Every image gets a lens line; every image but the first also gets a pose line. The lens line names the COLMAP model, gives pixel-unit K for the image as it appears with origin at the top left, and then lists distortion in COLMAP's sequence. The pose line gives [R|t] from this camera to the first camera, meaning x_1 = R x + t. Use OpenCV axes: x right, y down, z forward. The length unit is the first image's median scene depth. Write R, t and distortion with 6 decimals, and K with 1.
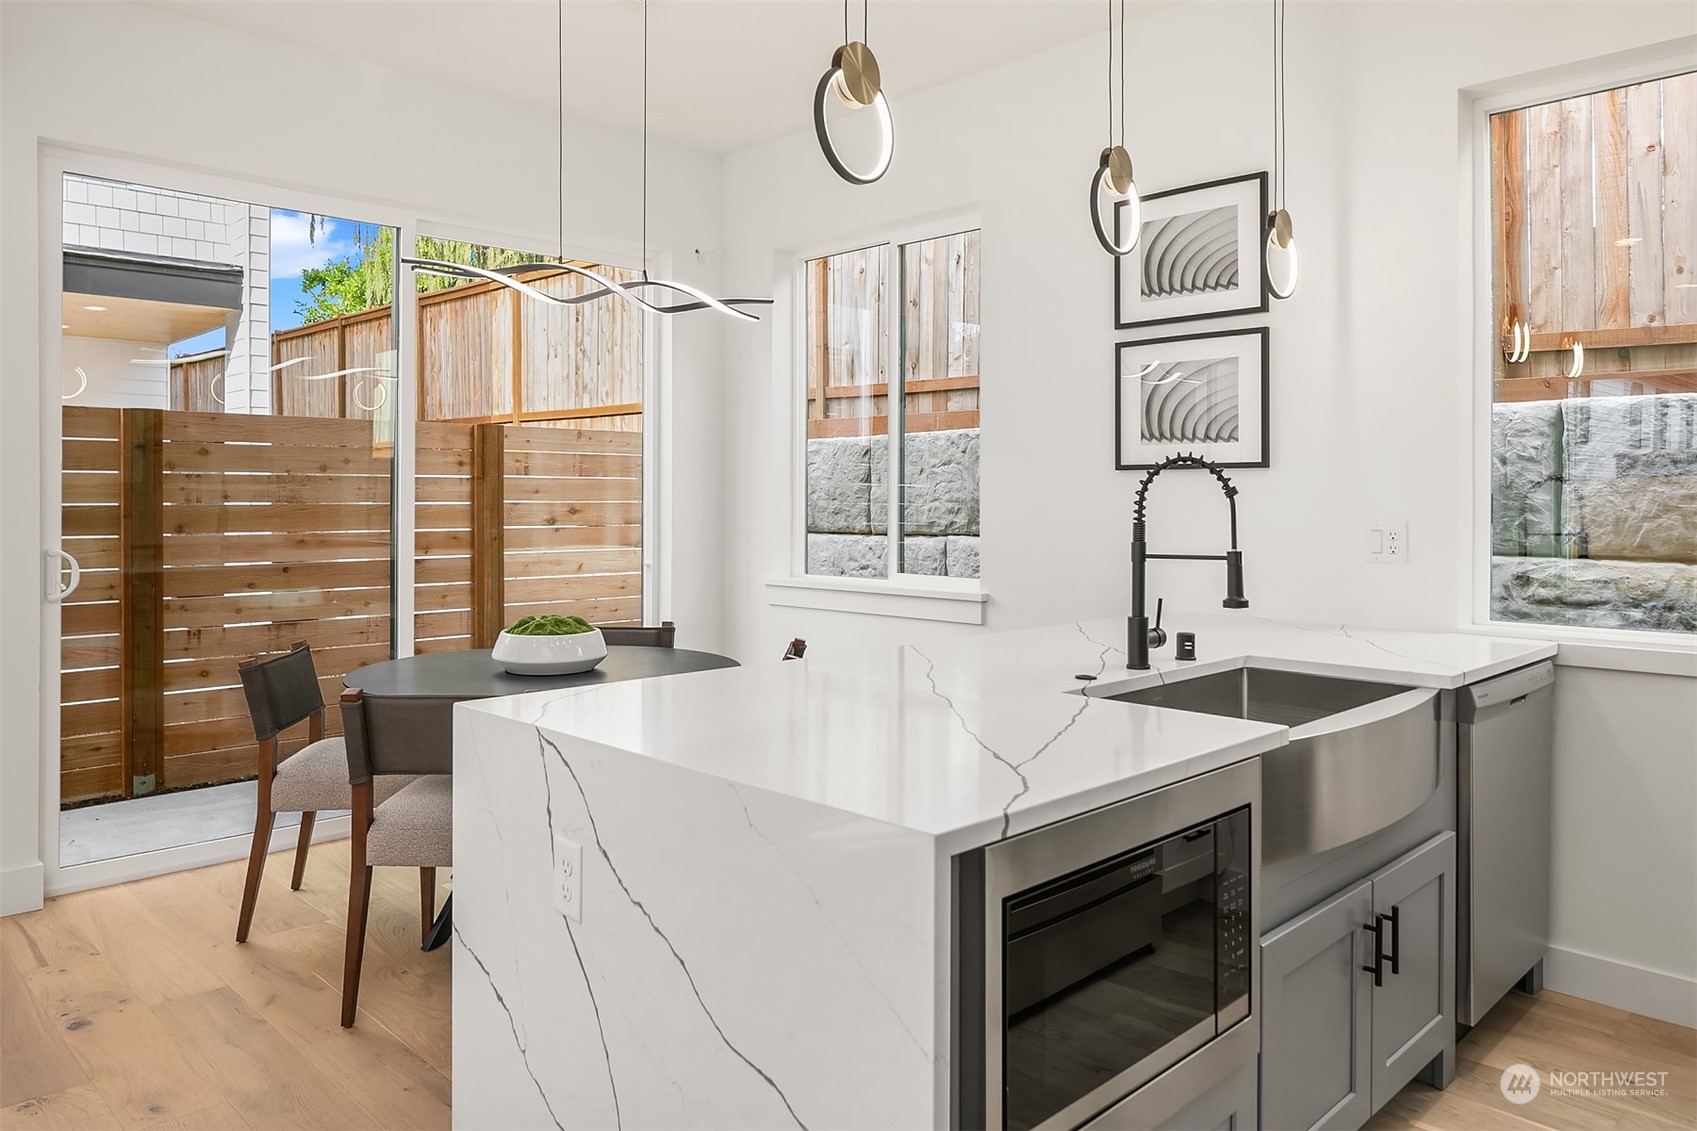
lens RADIAL K [[1173.1, 0, 839.7], [0, 1173.1, 517.0], [0, 0, 1]] dist [-0.006679, -0.003956]
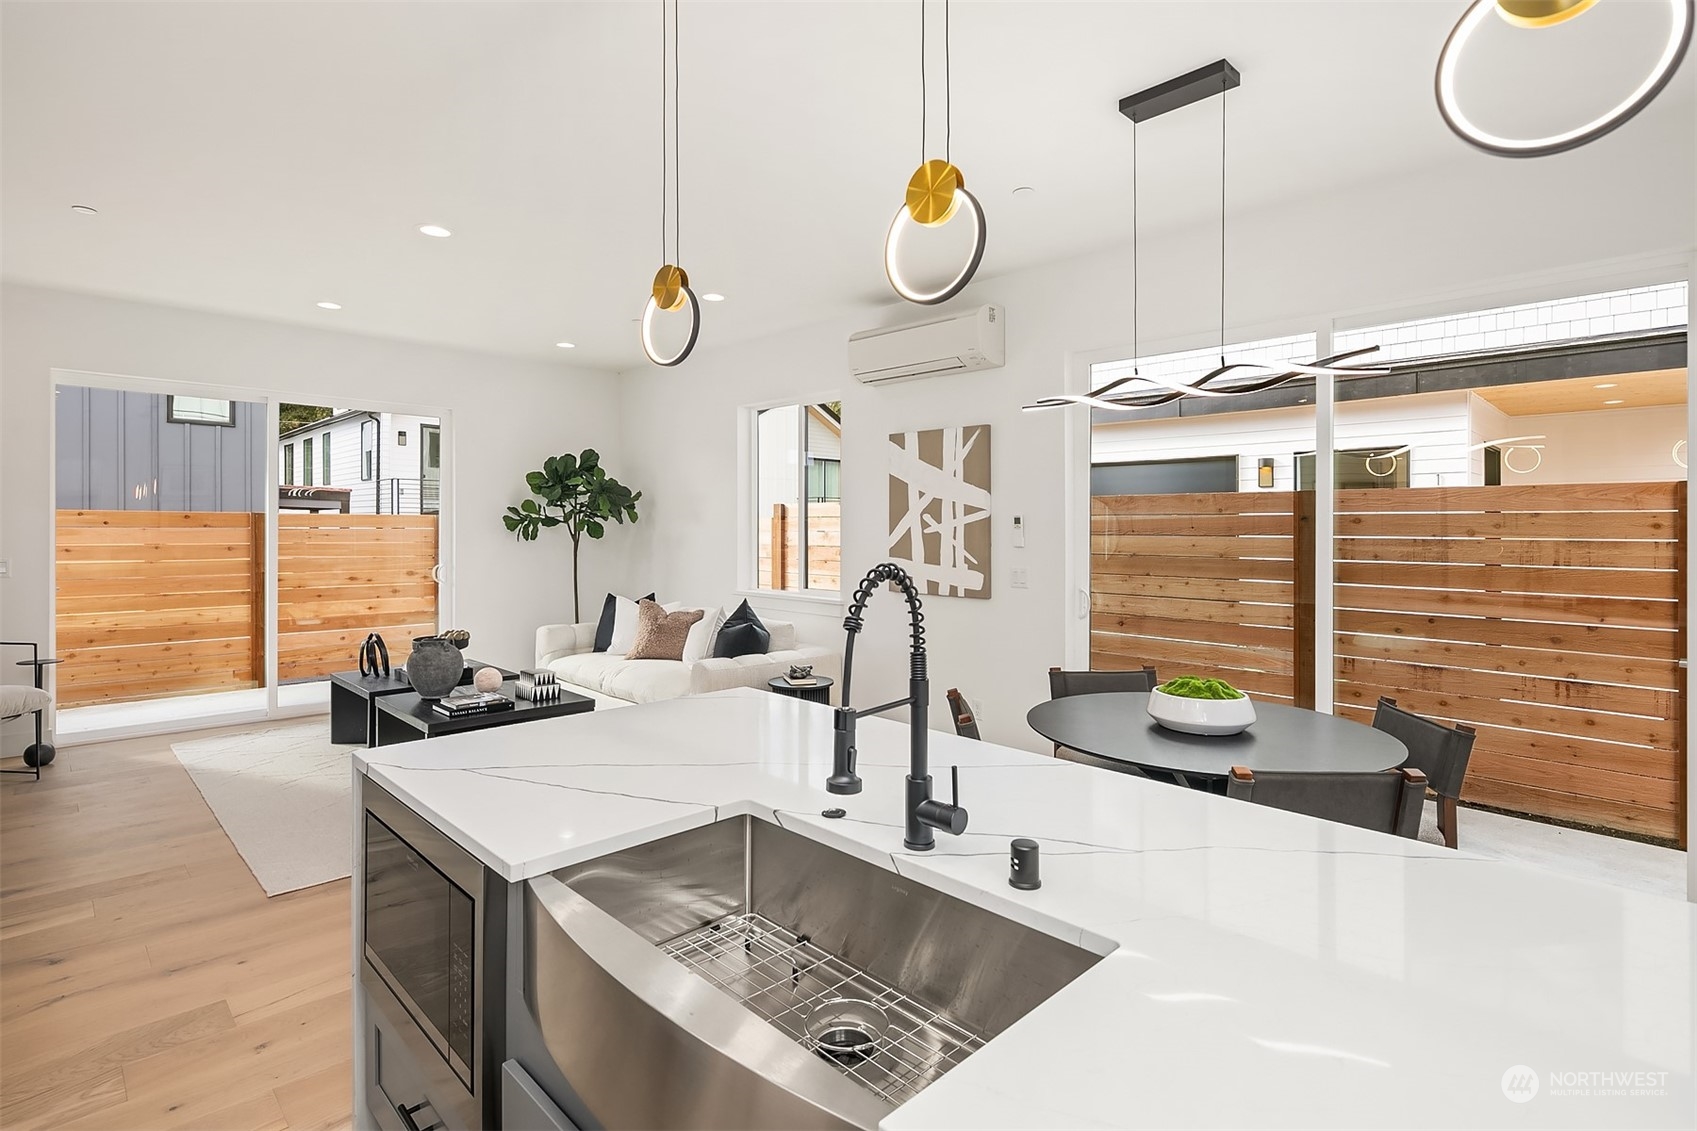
lens RADIAL K [[839.6, 0, 849.7], [0, 839.6, 554.7], [0, 0, 1]] dist [-0.001489, -0.000248]
pose [[0.003058, 0.031396, -0.999502, 0.315293], [-0.023463, 0.999234, 0.031316, -0.029117], [0.999720, 0.023356, 0.003793, 0.376451]]
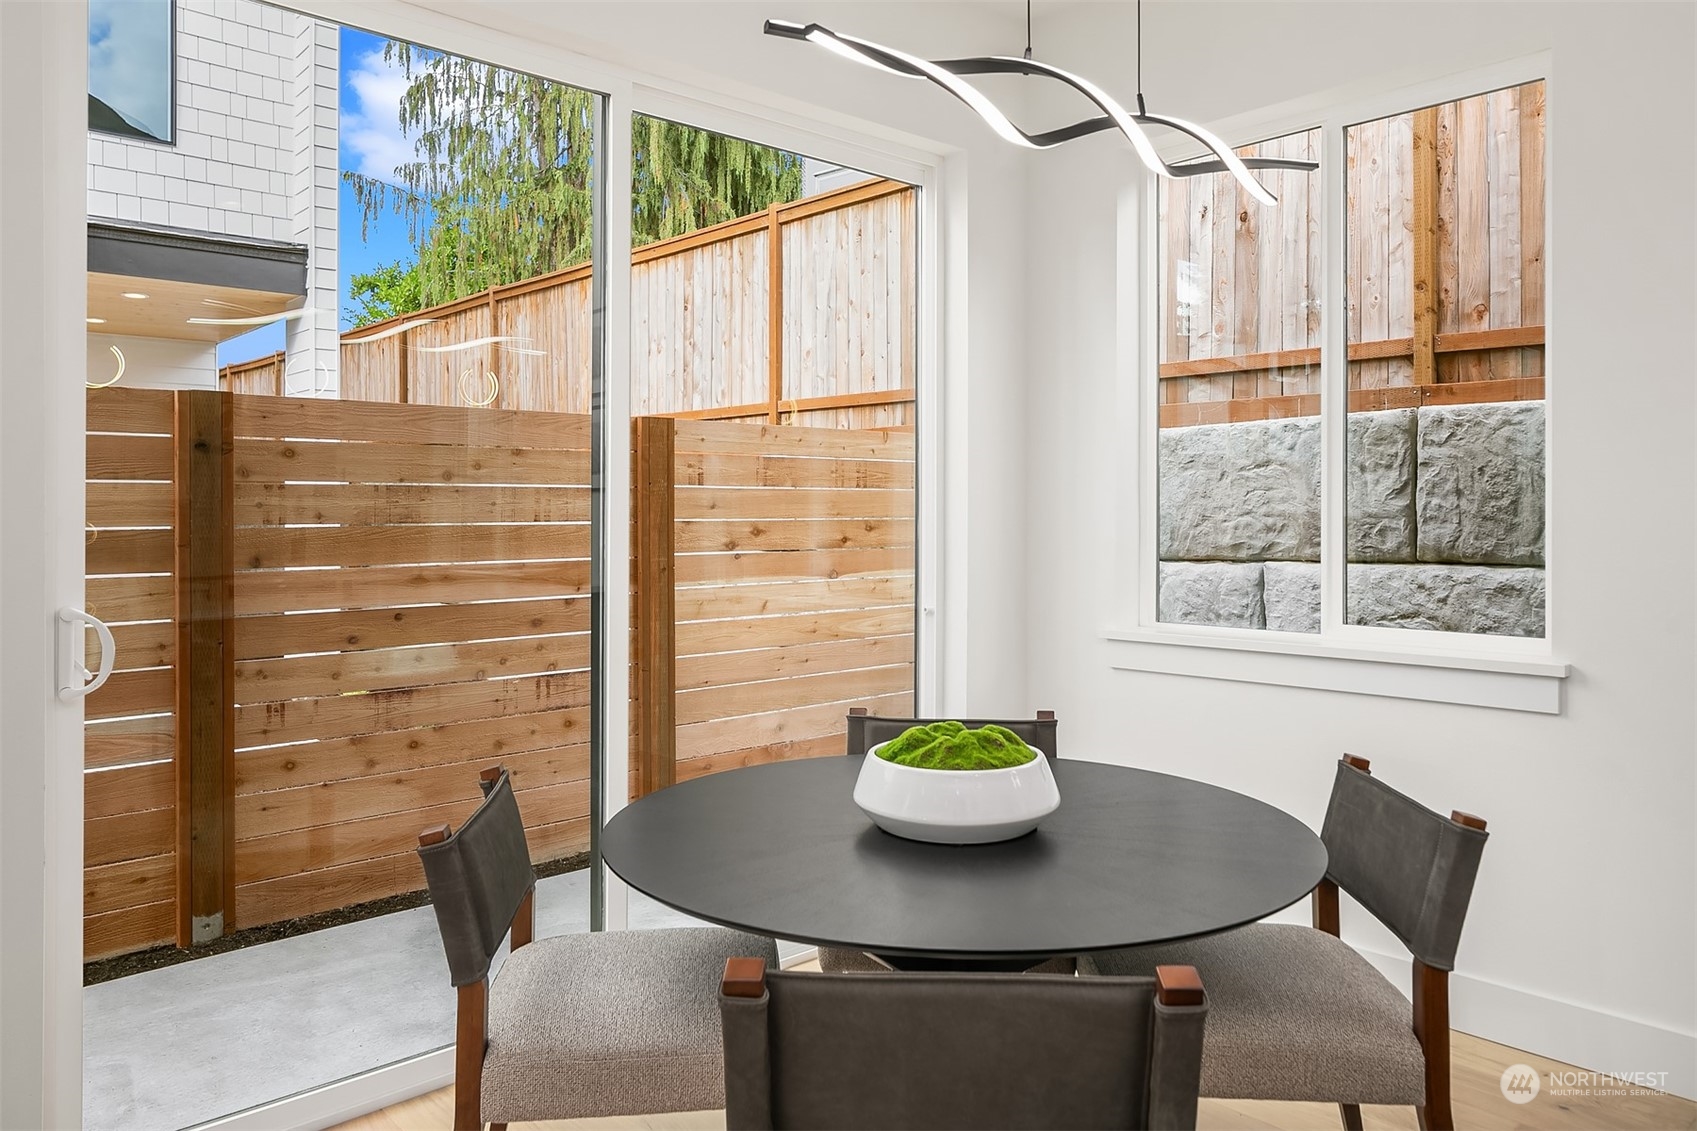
lens RADIAL K [[1173.1, 0, 839.7], [0, 1173.1, 517.0], [0, 0, 1]] dist [-0.006679, -0.003956]
pose [[0.999705, -0.007098, -0.023230, -0.164146], [0.006793, 0.999890, -0.013195, -0.004453], [0.023321, 0.013033, 0.999643, 0.252993]]
